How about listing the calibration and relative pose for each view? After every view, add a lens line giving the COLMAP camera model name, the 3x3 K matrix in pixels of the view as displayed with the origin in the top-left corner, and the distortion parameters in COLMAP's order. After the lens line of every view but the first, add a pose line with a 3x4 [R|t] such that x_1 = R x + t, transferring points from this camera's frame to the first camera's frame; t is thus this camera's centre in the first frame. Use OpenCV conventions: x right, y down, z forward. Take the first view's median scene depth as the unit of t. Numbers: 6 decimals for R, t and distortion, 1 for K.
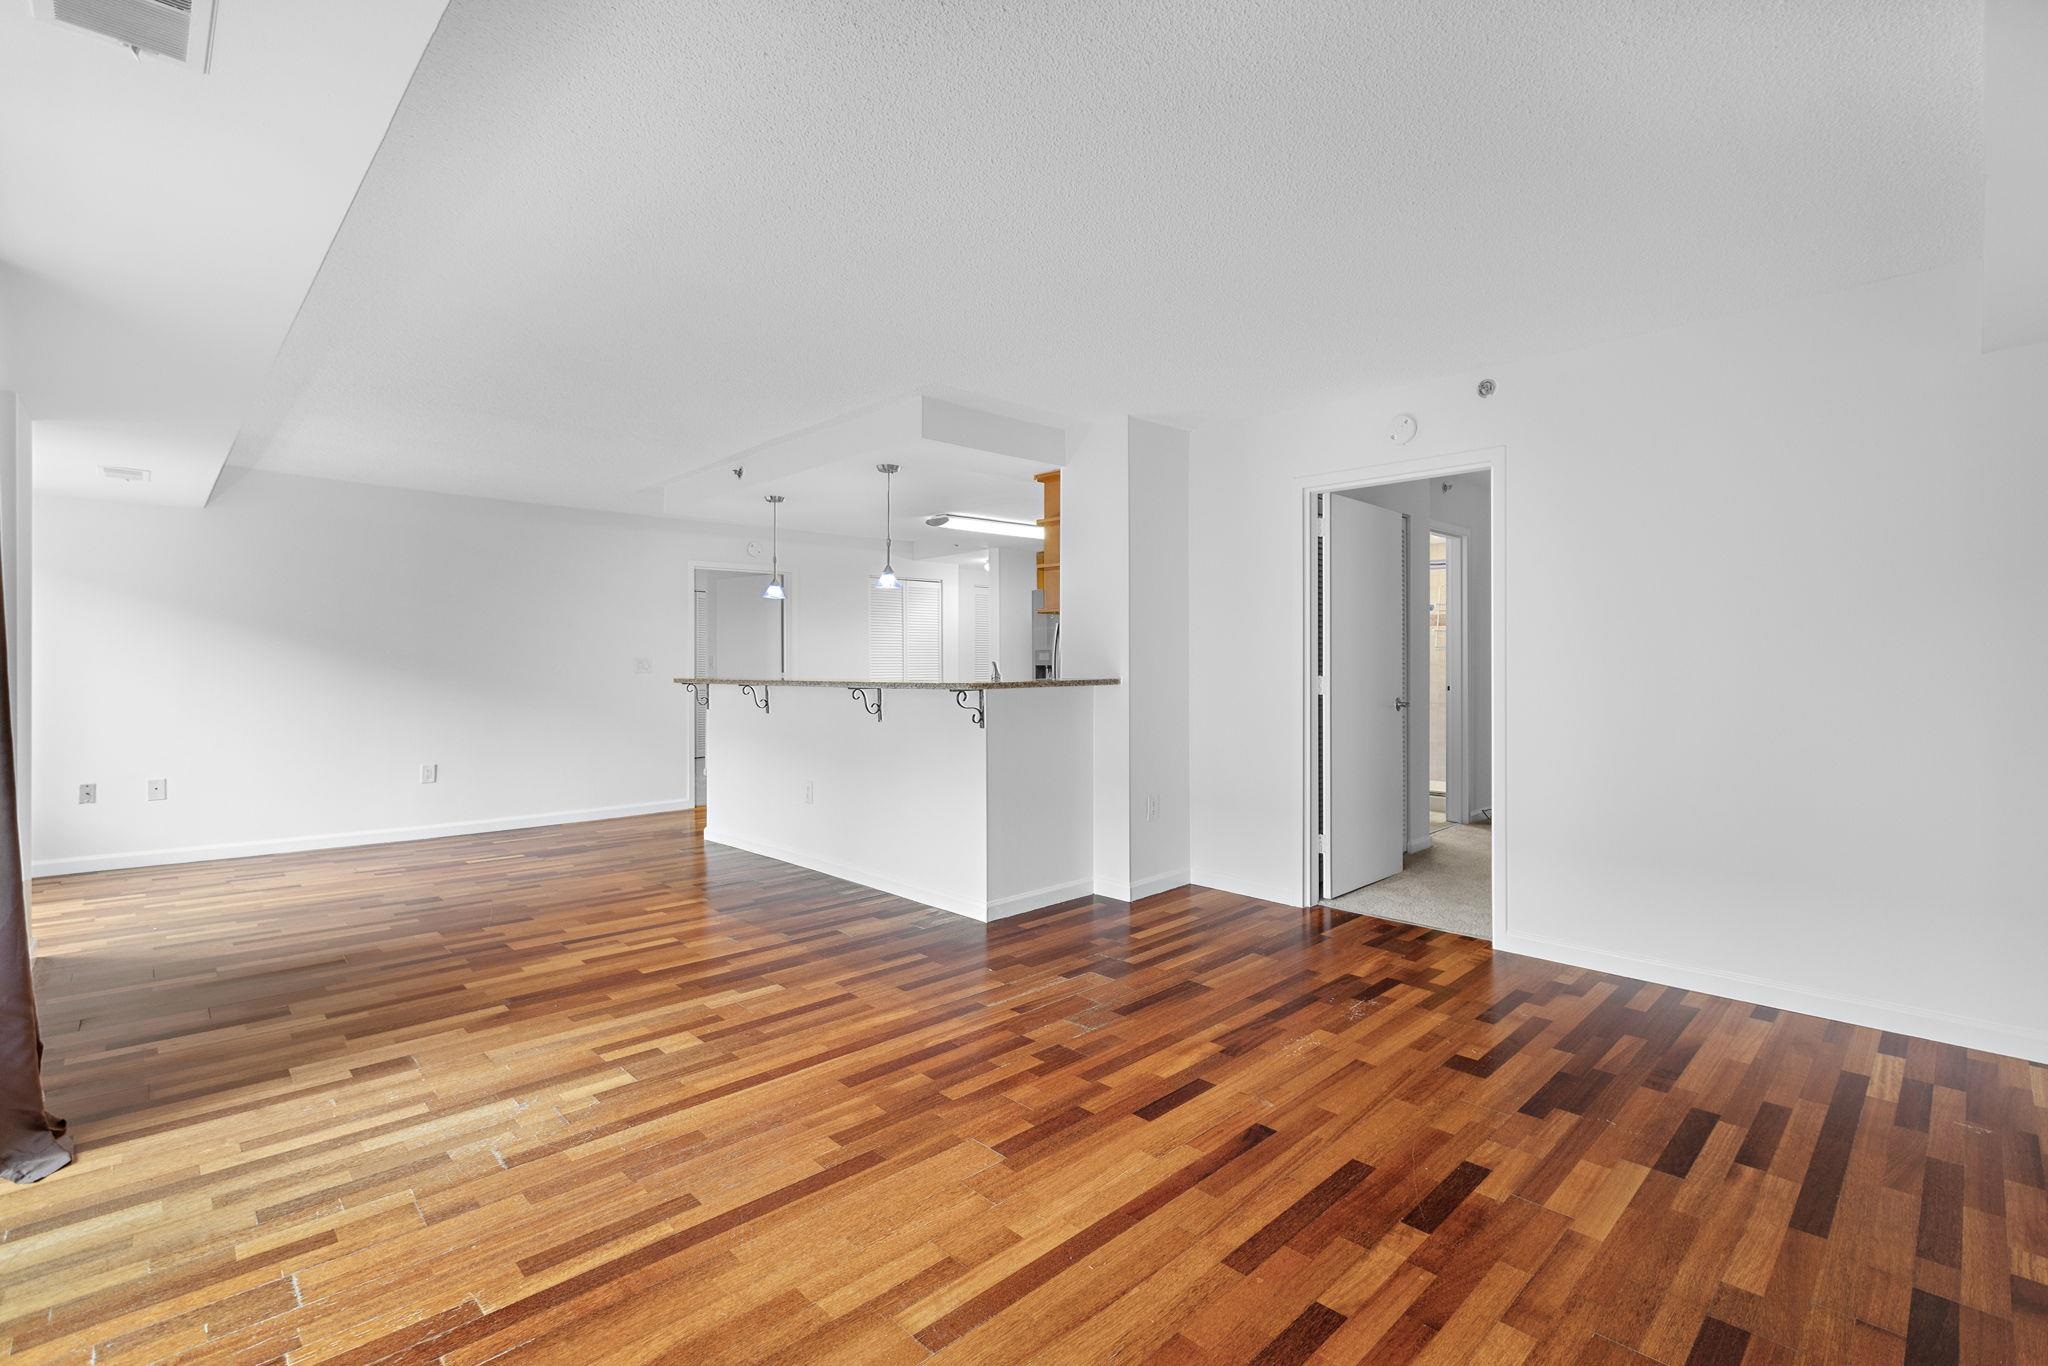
lens RADIAL K [[923.8, 0, 1025.2], [0, 923.8, 663.7], [0, 0, 1]] dist [-0.002684, 0.000058]
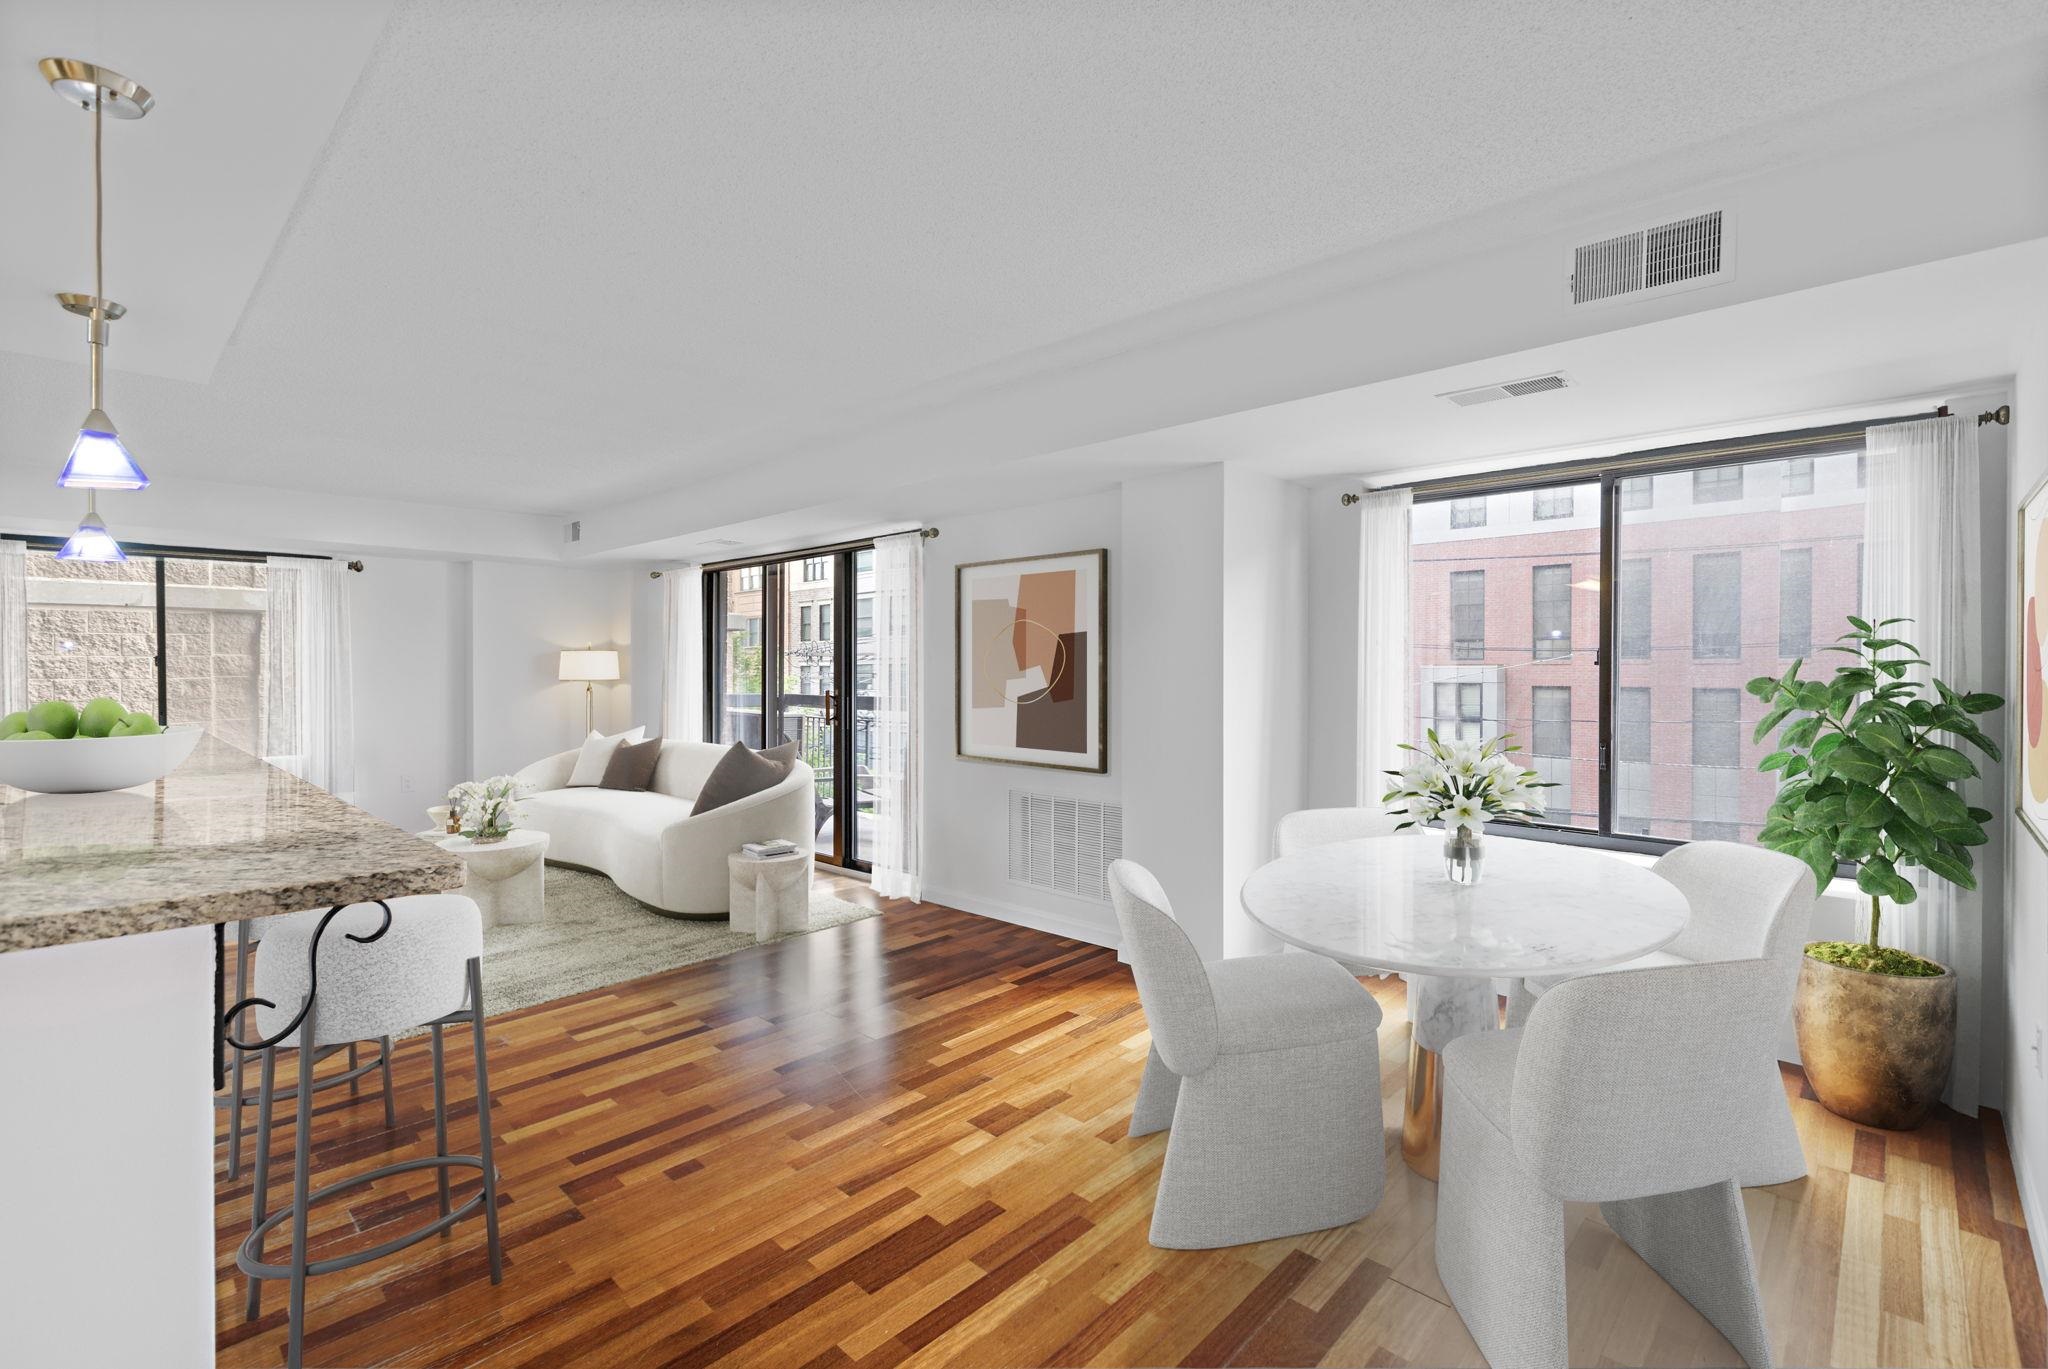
lens RADIAL K [[909.8, 0, 1033.4], [0, 909.8, 680.0], [0, 0, 1]] dist [0.000431, 0.000503]
pose [[-0.998970, 0.000793, -0.045370, -1.107010], [0.000174, 0.999907, 0.013652, -0.051397], [0.045376, 0.013630, -0.998877, 2.690805]]
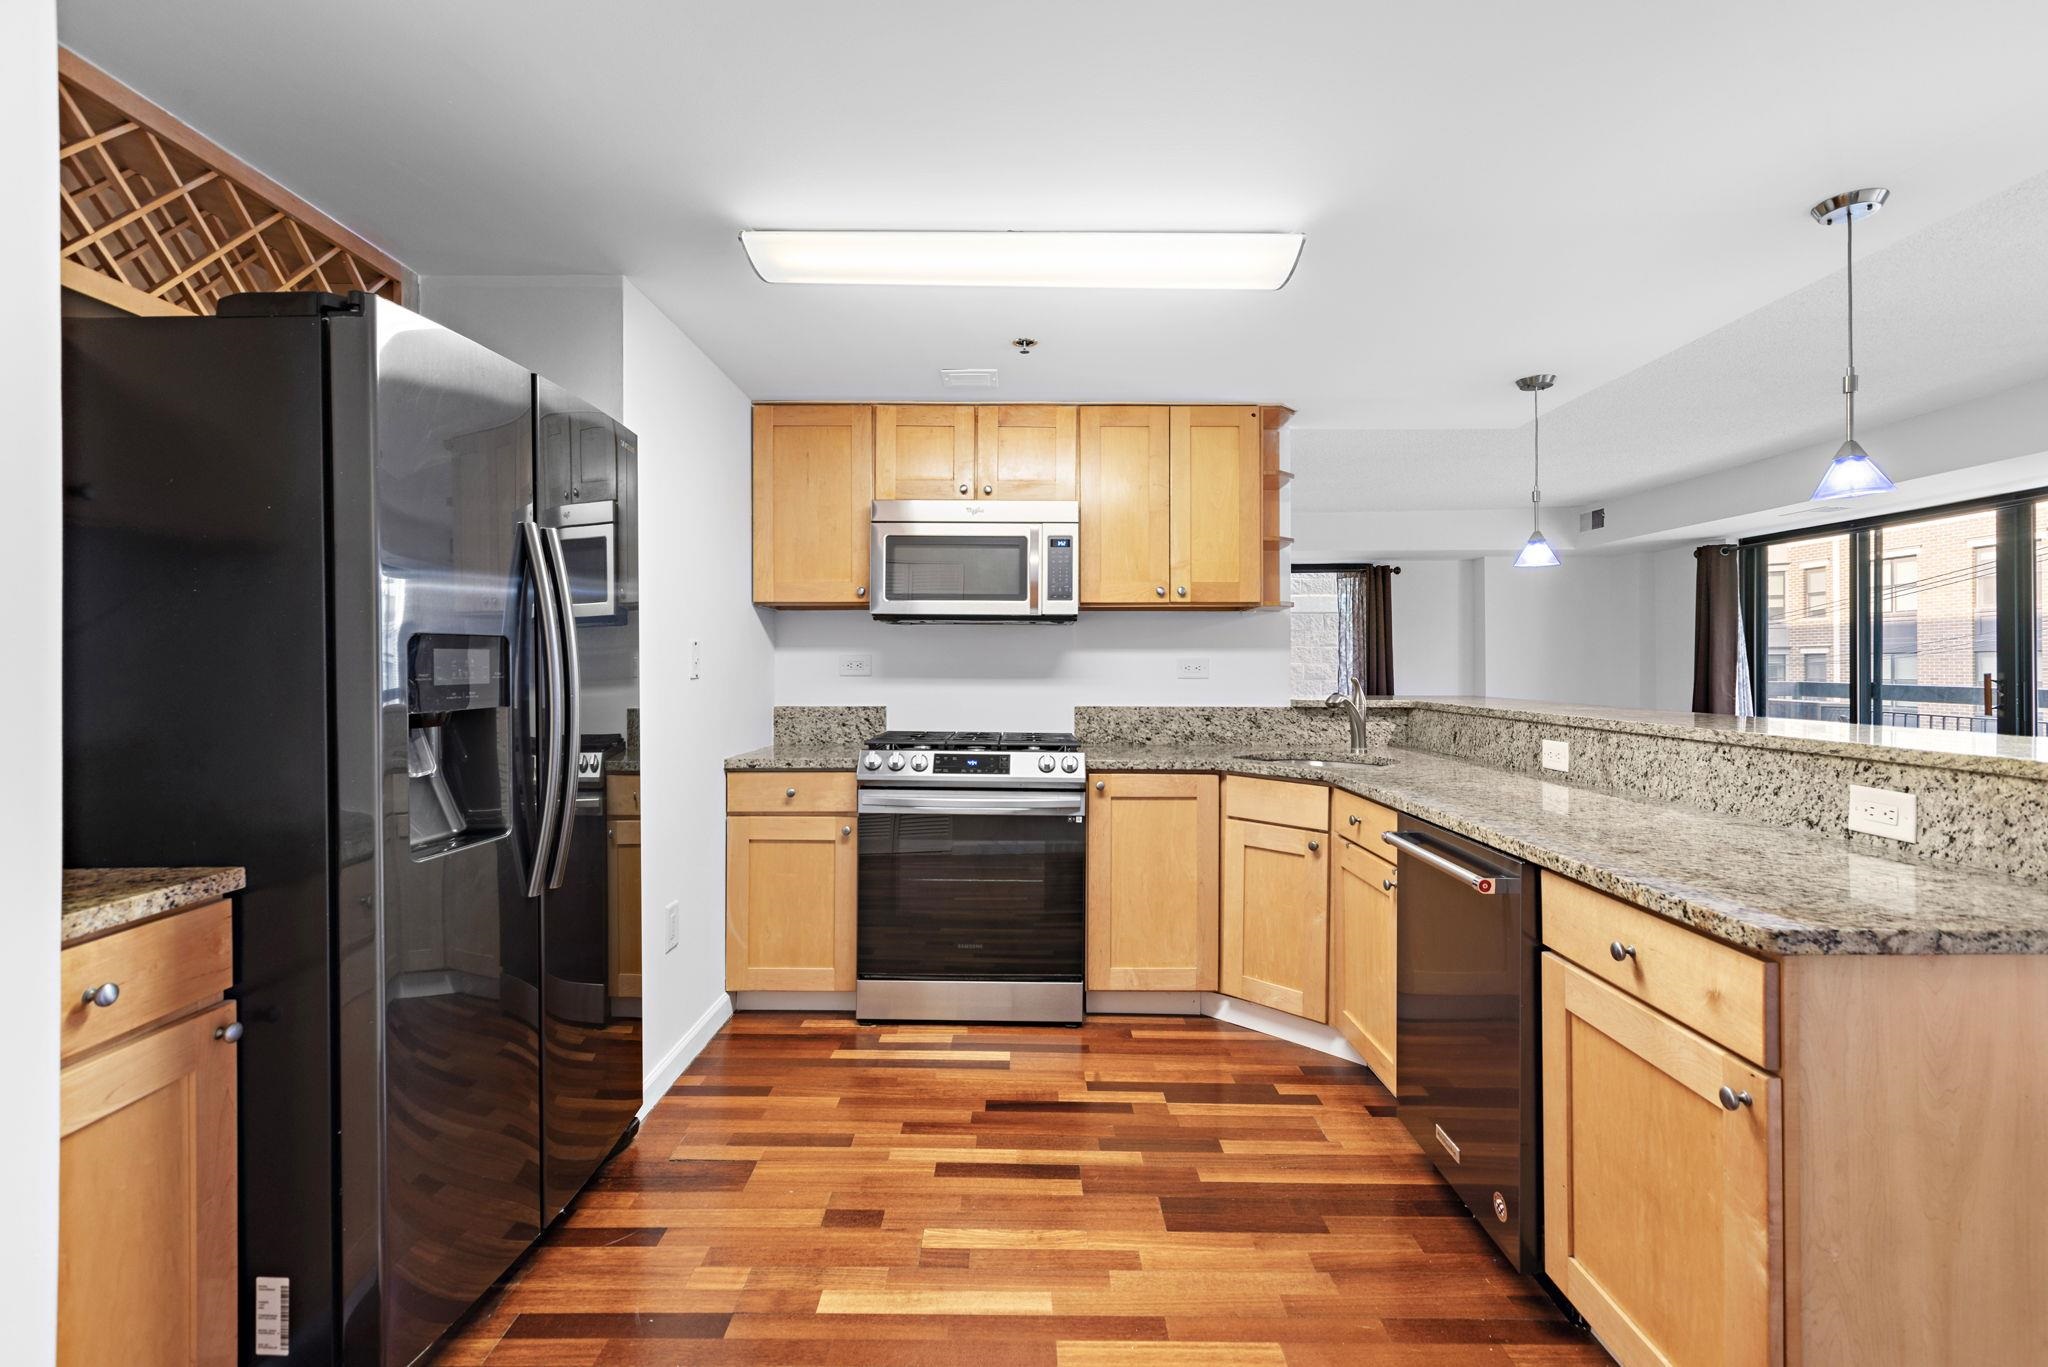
lens RADIAL K [[923.8, 0, 1025.2], [0, 923.8, 664.2], [0, 0, 1]] dist [-0.002684, 0.000058]
pose [[-0.719151, 0.004359, 0.694840, -0.616138], [0.004867, 0.999987, -0.001237, -0.022234], [-0.694836, 0.002492, -0.719164, 3.119242]]
